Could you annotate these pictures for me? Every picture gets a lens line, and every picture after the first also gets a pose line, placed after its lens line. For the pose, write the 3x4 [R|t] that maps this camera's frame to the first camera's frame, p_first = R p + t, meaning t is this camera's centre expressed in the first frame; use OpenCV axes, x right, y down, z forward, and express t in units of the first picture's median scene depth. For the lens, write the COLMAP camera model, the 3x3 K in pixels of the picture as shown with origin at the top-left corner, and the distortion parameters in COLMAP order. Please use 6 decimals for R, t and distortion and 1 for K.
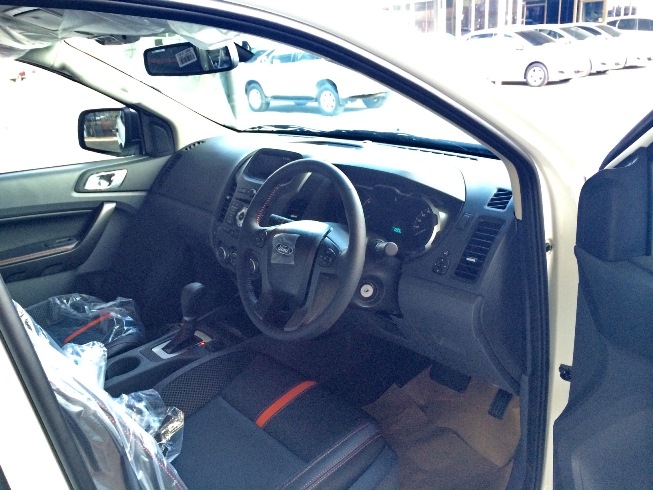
lens RADIAL K [[545.1, 0, 326.5], [0, 545.1, 245.0], [0, 0, 1]] dist [0.071451, -0.090611]
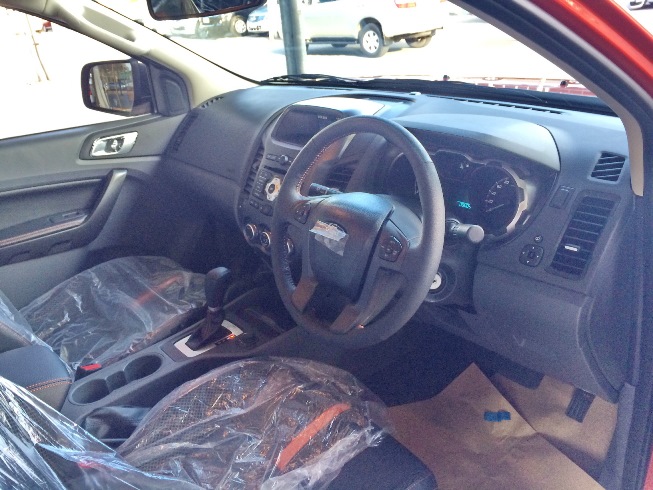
lens RADIAL K [[545.1, 0, 326.5], [0, 545.1, 245.0], [0, 0, 1]] dist [0.071451, -0.090611]
pose [[0.999359, -0.014326, -0.032809, -0.044030], [0.017157, 0.995999, 0.087704, -0.037234], [0.031421, -0.088211, 0.995606, 0.150854]]
